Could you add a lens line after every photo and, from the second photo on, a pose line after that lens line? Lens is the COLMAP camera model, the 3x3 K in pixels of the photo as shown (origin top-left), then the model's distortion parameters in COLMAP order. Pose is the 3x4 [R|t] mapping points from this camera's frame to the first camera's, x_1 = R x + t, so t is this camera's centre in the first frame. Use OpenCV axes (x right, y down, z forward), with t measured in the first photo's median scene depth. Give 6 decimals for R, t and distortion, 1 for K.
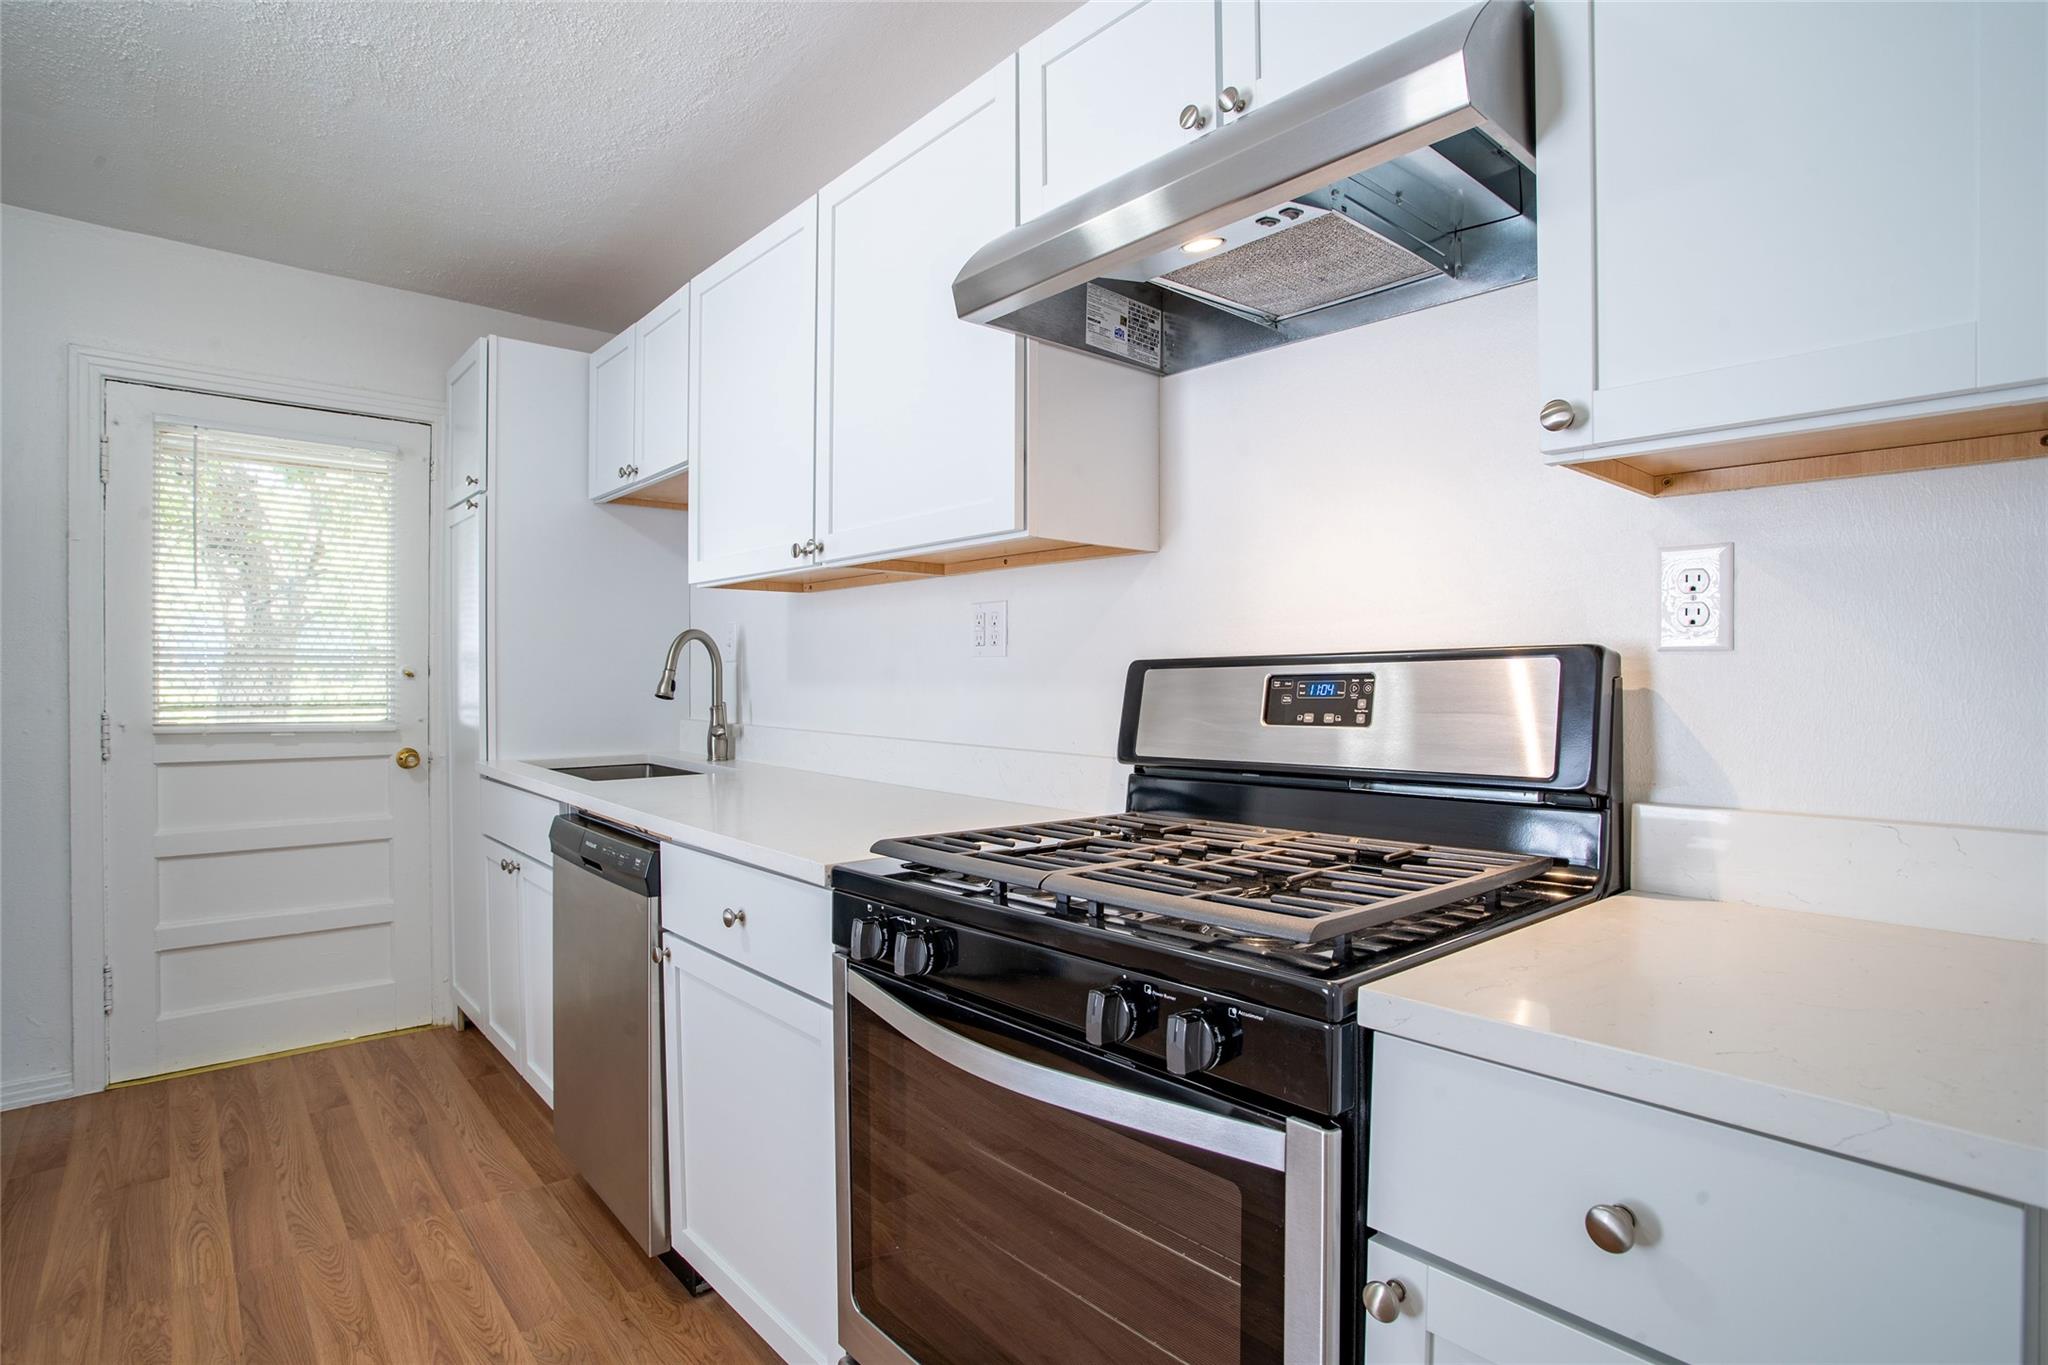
lens RADIAL K [[1009.8, 0, 1018.2], [0, 1009.8, 687.3], [0, 0, 1]] dist [-0.036829, -0.000096]
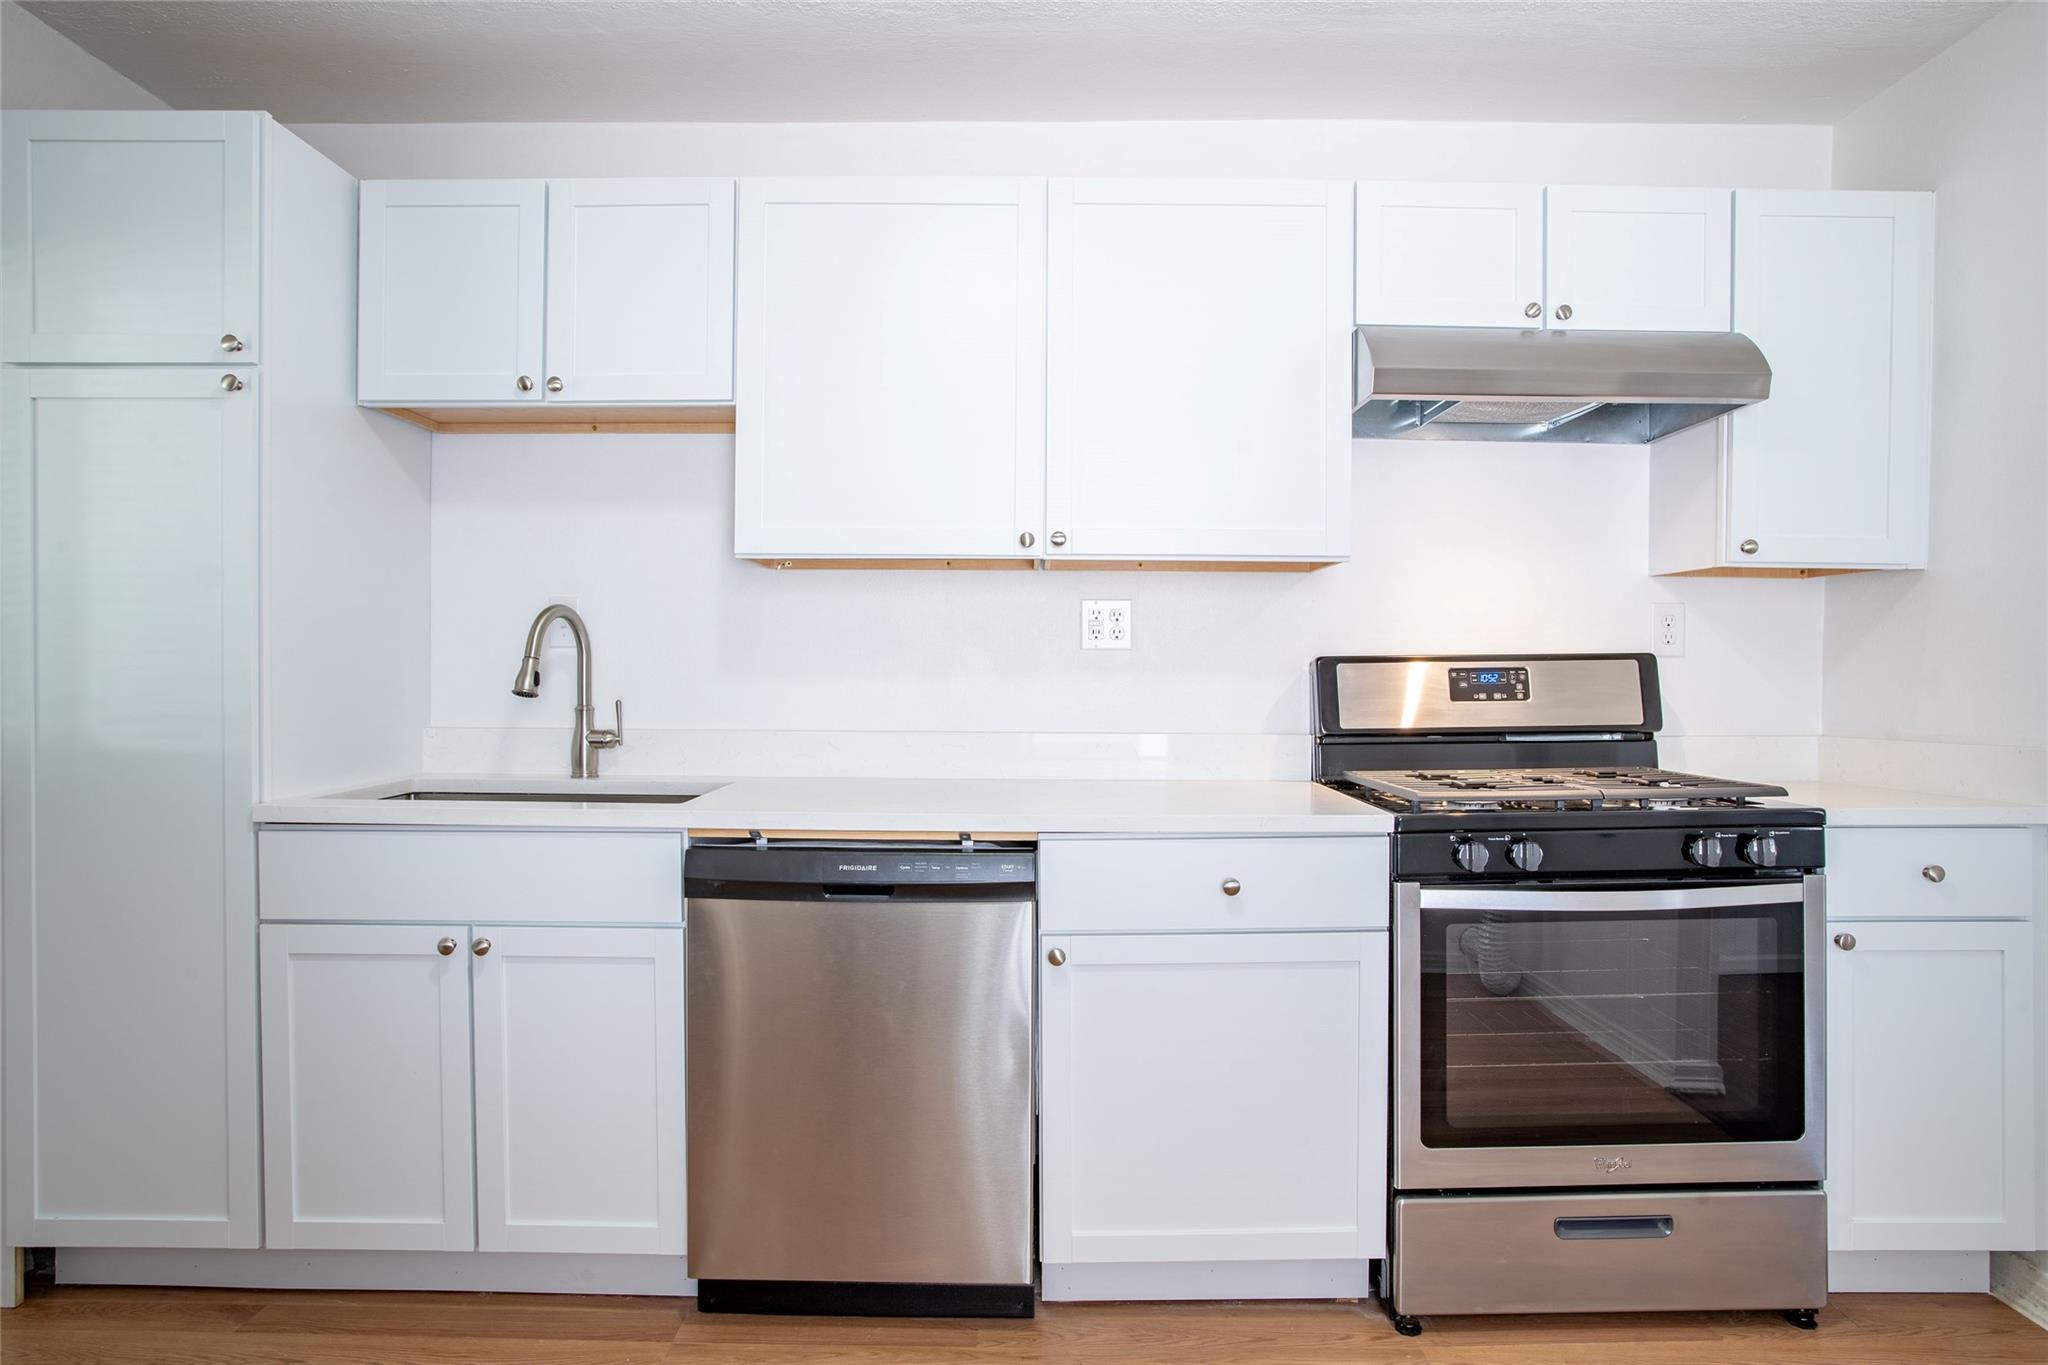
lens RADIAL K [[1214.0, 0, 1016.4], [0, 1214.0, 670.2], [0, 0, 1]] dist [-0.026466, 0.000488]
pose [[0.658850, -0.002974, 0.752268, -1.544490], [0.004550, 0.999990, -0.000032, -0.012620], [-0.752260, 0.003444, 0.658857, 0.312390]]
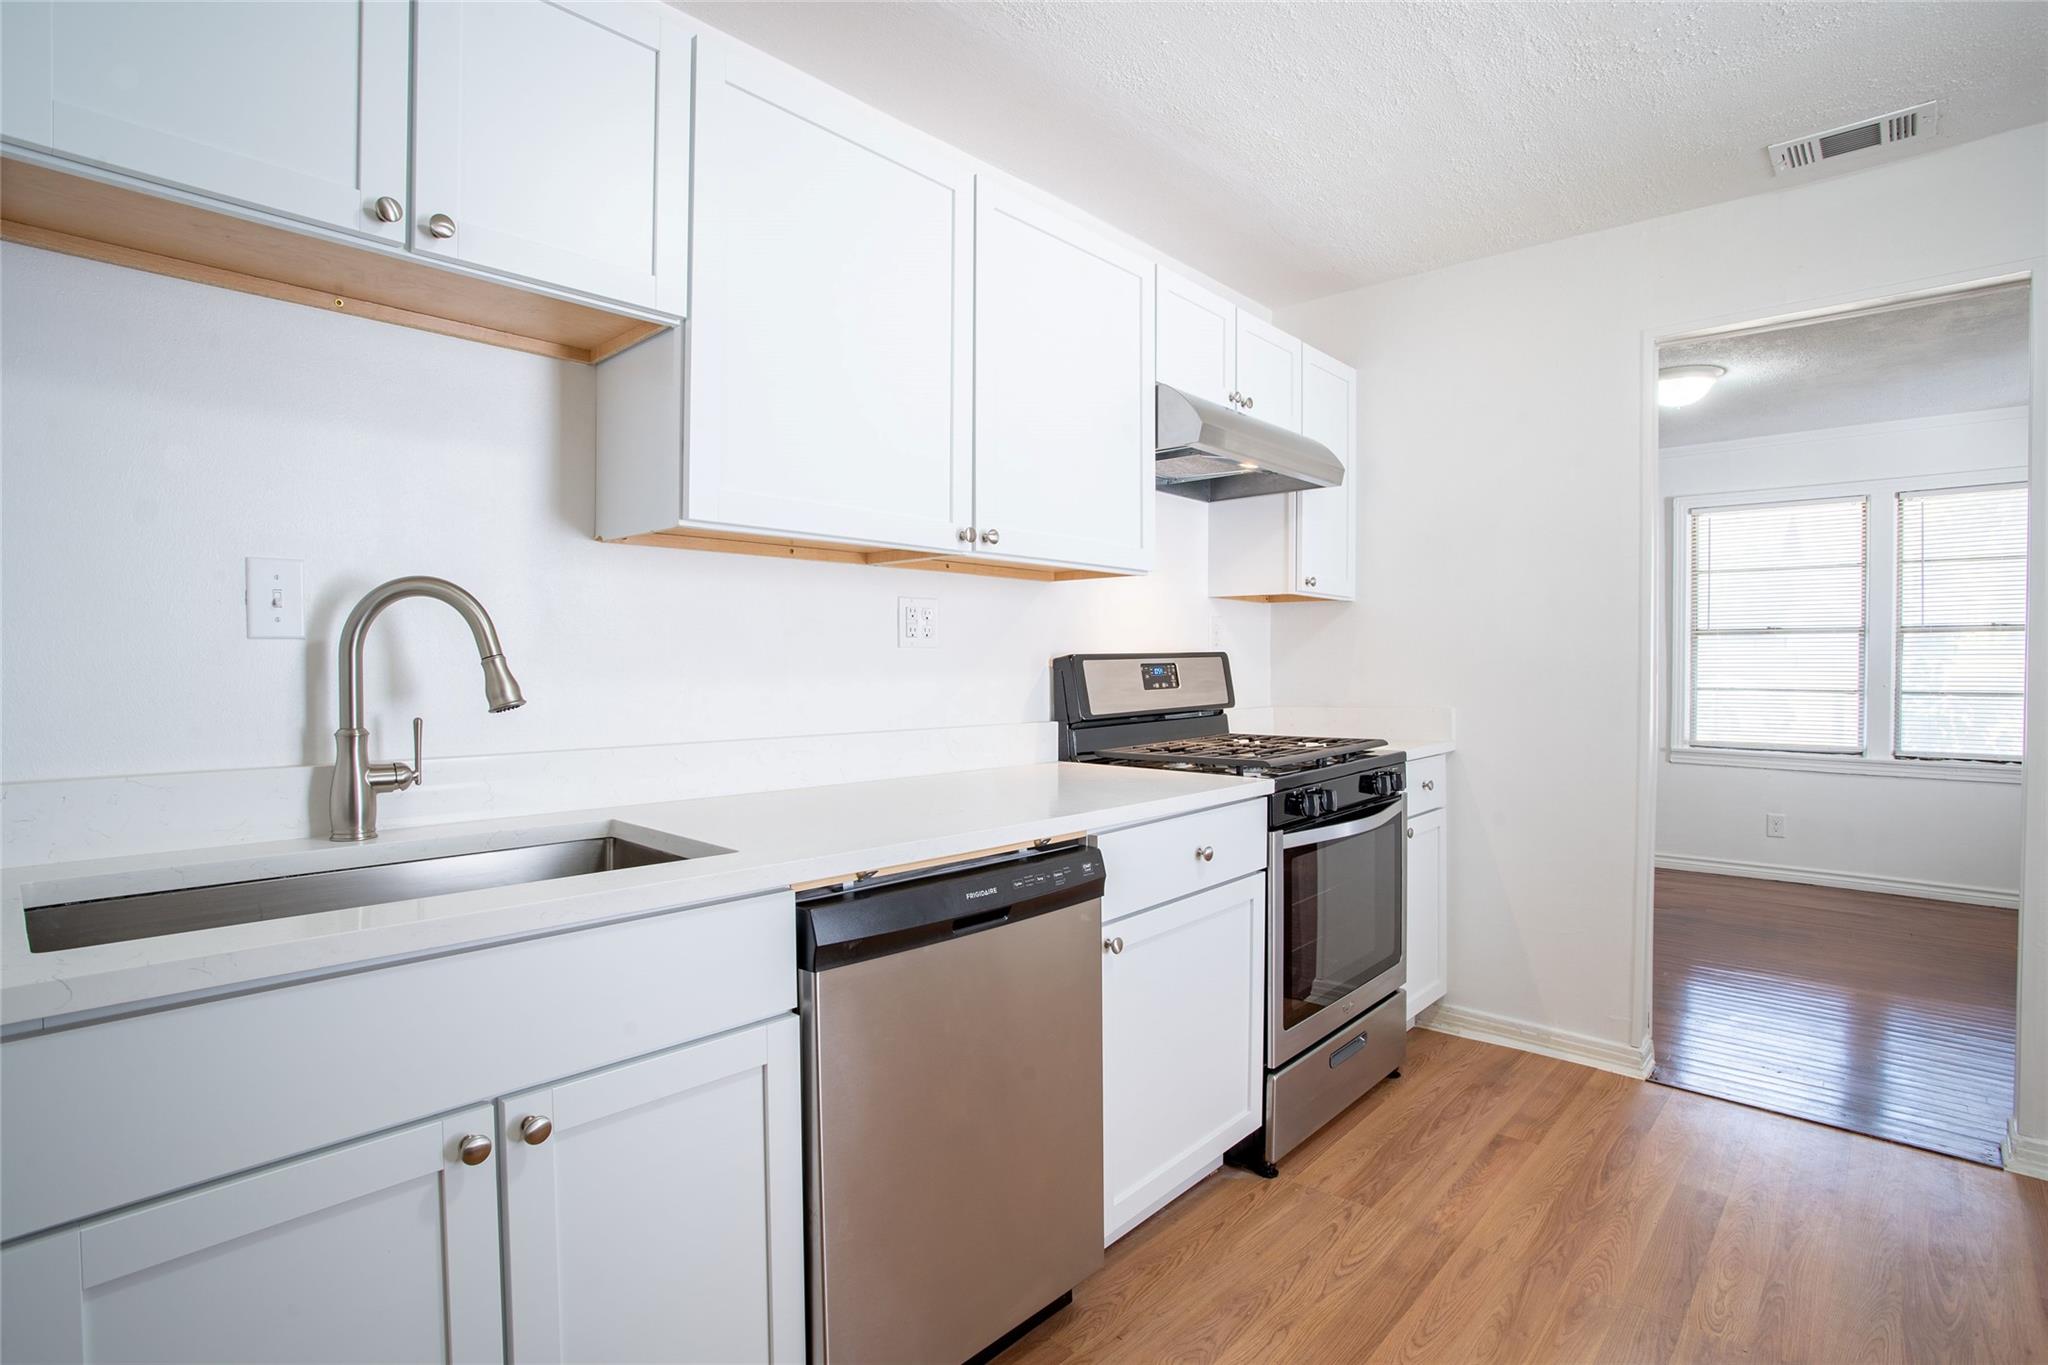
lens RADIAL K [[1009.8, 0, 1022.8], [0, 1009.8, 678.0], [0, 0, 1]] dist [-0.036829, -0.000096]
pose [[-0.114398, -0.019589, 0.993242, -1.638302], [0.007380, 0.999761, 0.020567, -0.026834], [-0.993408, 0.009683, -0.114226, 1.467418]]
